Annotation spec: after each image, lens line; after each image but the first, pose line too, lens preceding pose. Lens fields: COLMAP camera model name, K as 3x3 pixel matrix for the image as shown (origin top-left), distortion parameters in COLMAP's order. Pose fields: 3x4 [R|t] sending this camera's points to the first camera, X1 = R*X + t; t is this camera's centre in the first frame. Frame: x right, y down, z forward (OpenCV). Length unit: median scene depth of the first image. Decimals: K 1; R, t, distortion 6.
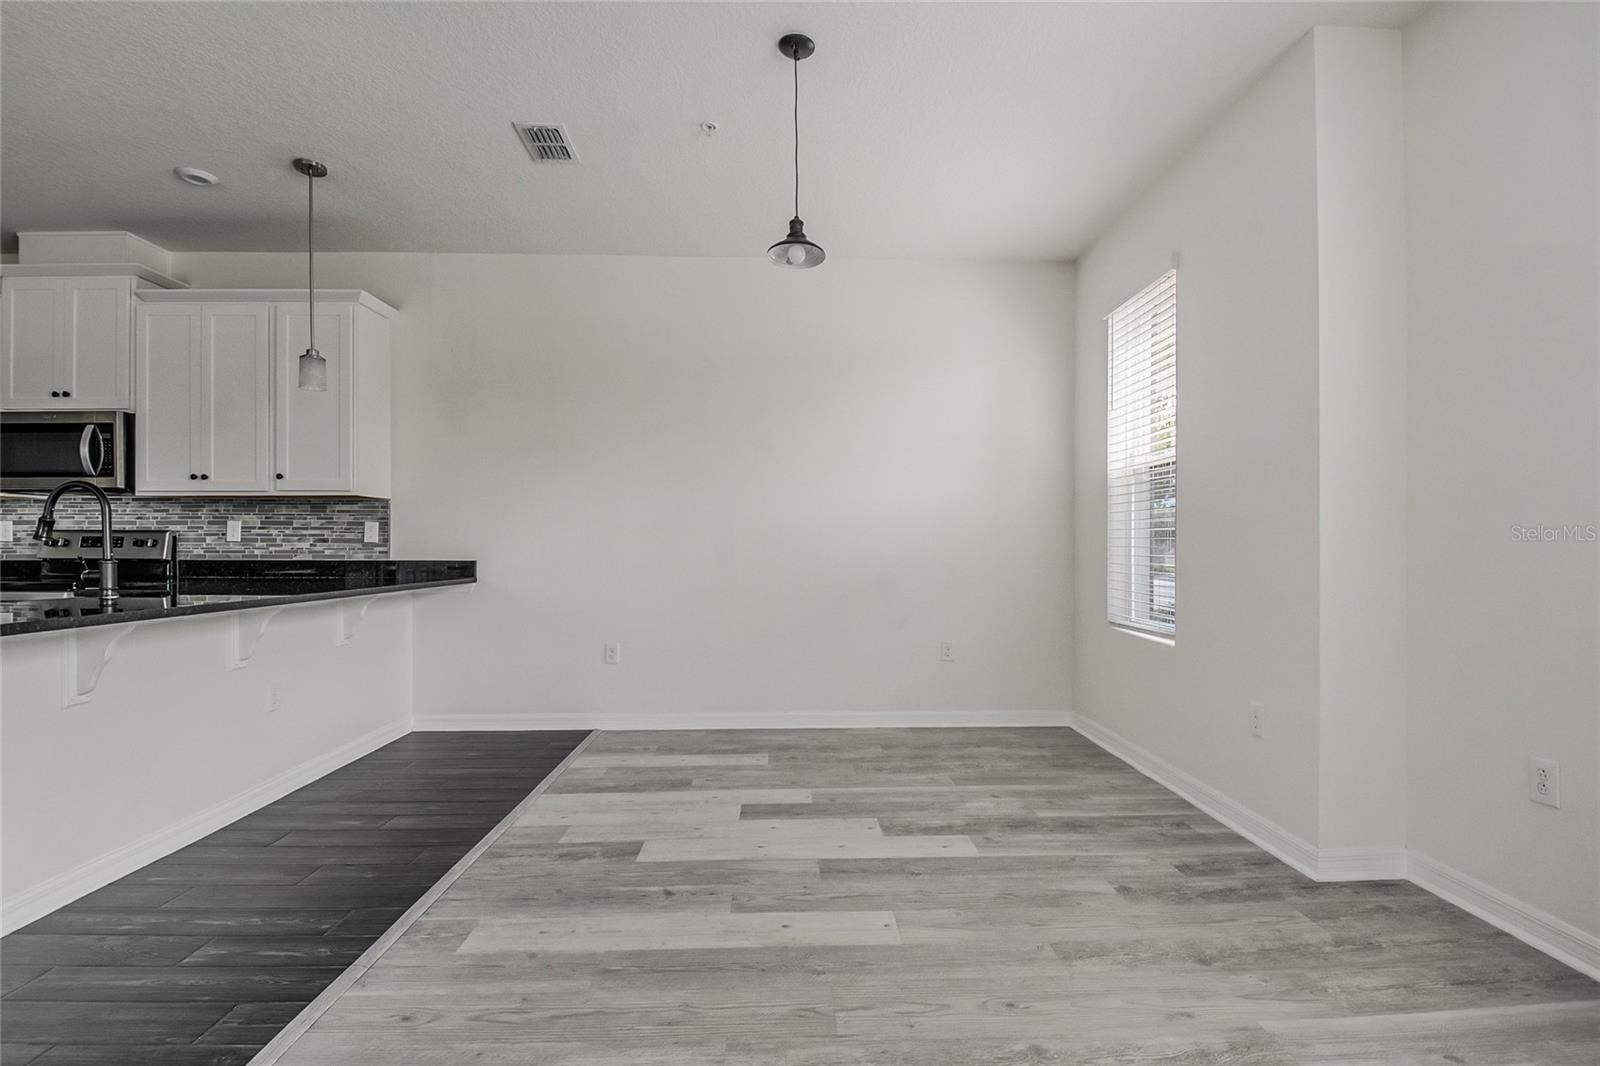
lens RADIAL K [[710.1, 0, 820.1], [0, 710.1, 552.3], [0, 0, 1]] dist [-0.006351, -0.005536]
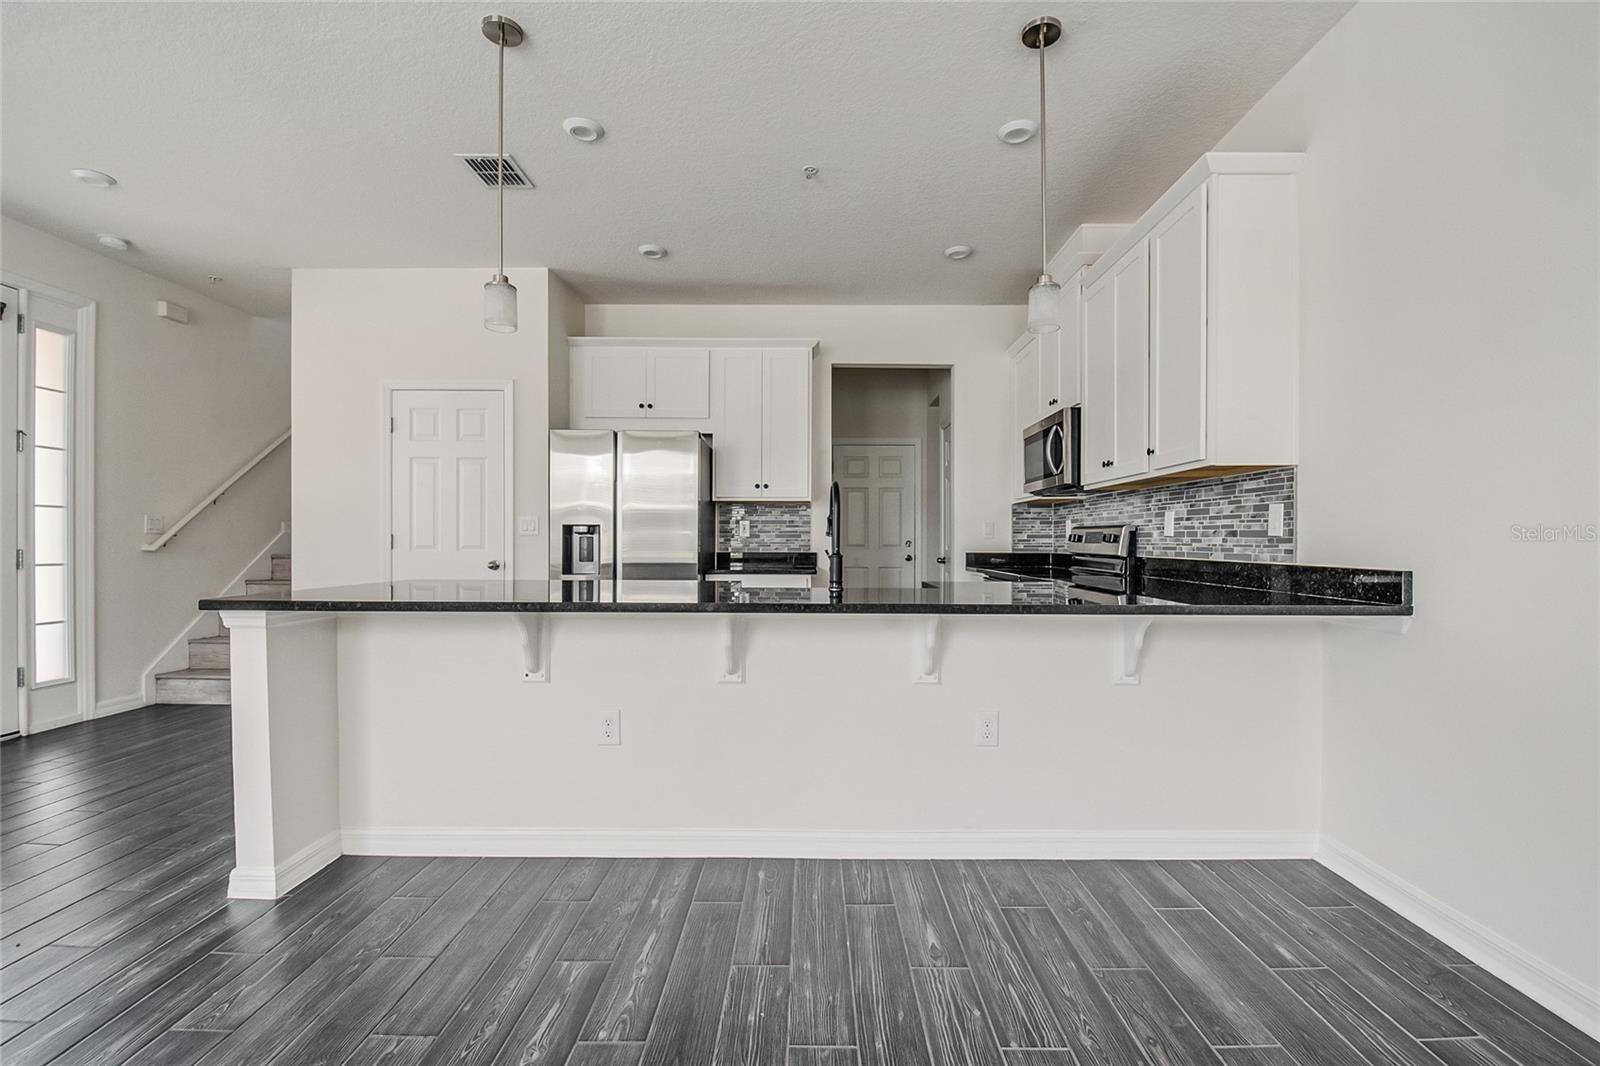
lens RADIAL K [[710.1, 0, 802.8], [0, 710.1, 545.3], [0, 0, 1]] dist [-0.006351, -0.005536]
pose [[-0.045737, 0.006548, -0.998932, 0.026270], [-0.012643, 0.999895, 0.007133, -0.004794], [0.998873, 0.012956, -0.045650, 0.604501]]
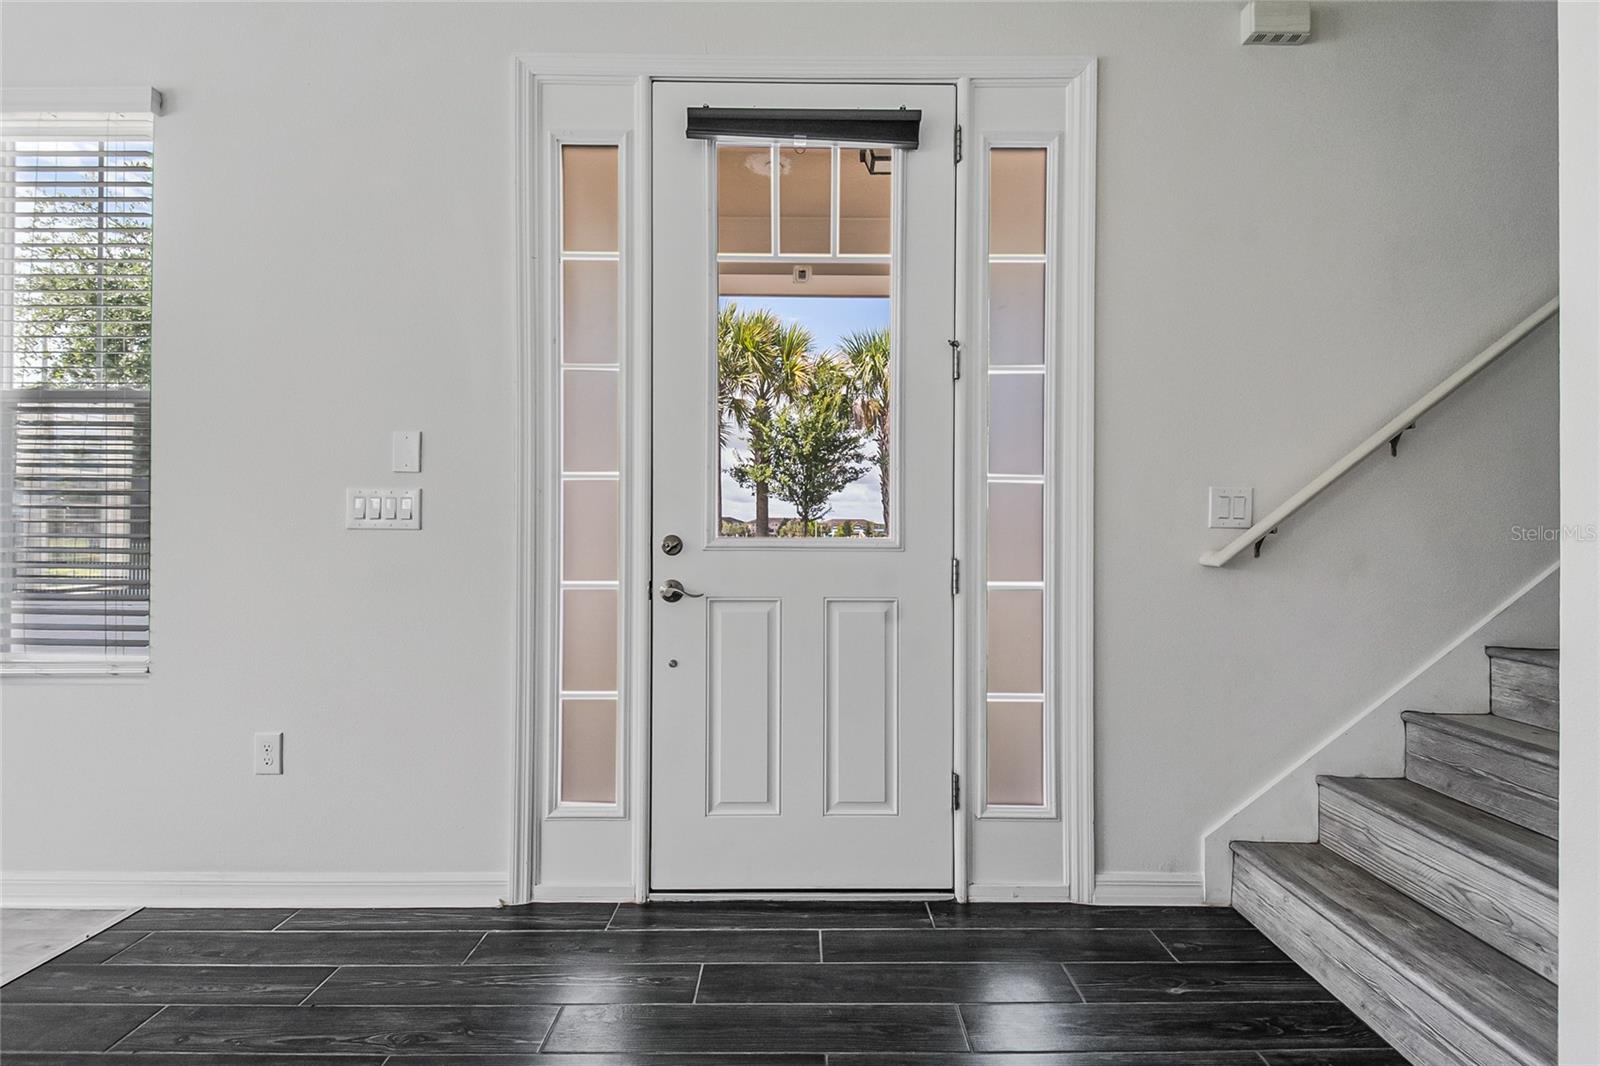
lens RADIAL K [[652.8, 0, 799.0], [0, 652.8, 536.3], [0, 0, 1]] dist [0.011429, -0.000231]
pose [[-0.999581, 0.000488, 0.028954, -0.730986], [0.000805, 0.999940, 0.010939, -0.001202], [-0.028947, 0.010958, -0.999521, 0.018115]]
